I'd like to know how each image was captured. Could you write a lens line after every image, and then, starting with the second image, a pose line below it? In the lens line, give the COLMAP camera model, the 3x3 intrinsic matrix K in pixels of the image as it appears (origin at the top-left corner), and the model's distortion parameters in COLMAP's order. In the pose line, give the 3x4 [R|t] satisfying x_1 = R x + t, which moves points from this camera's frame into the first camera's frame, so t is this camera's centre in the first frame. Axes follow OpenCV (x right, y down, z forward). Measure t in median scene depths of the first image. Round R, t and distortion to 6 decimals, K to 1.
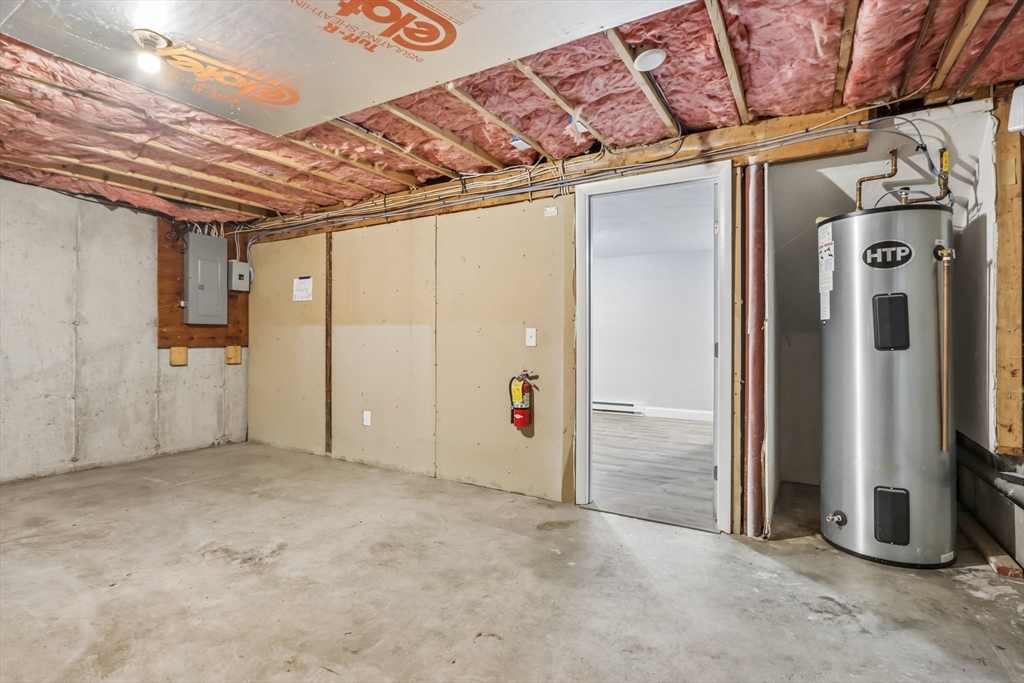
lens RADIAL K [[487.5, 0, 514.2], [0, 487.5, 337.8], [0, 0, 1]] dist [-0.015389, 0.000057]
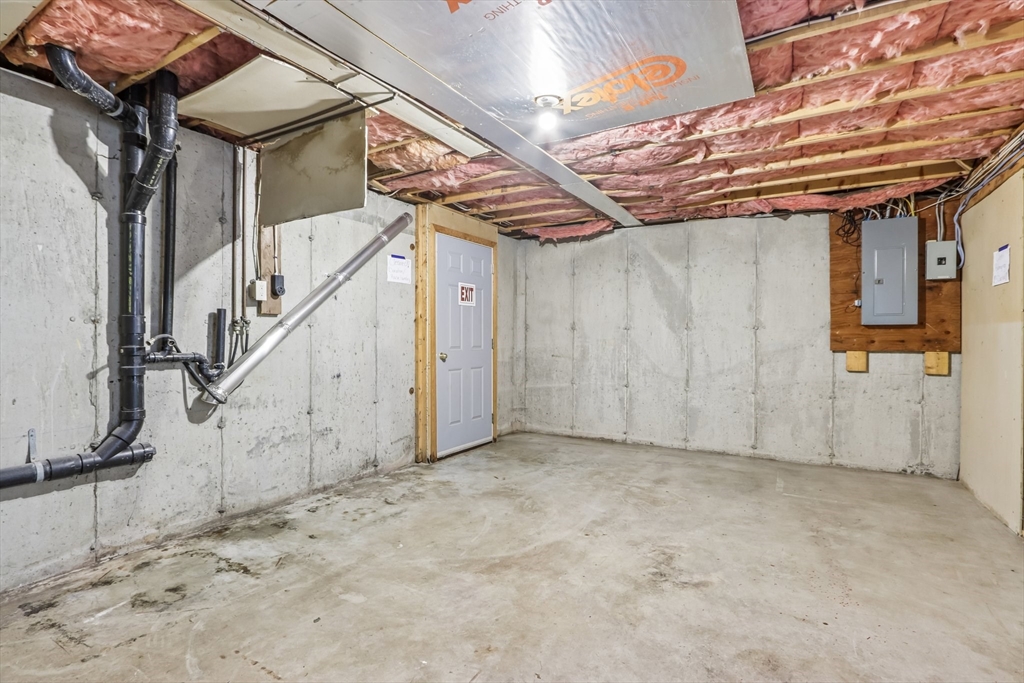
lens RADIAL K [[487.5, 0, 512.4], [0, 487.5, 341.2], [0, 0, 1]] dist [-0.015389, 0.000057]
pose [[0.008977, 0.002334, -0.999957, 0.234447], [-0.002950, 0.999993, 0.002308, 0.000127], [0.999955, 0.002929, 0.008984, 0.414192]]
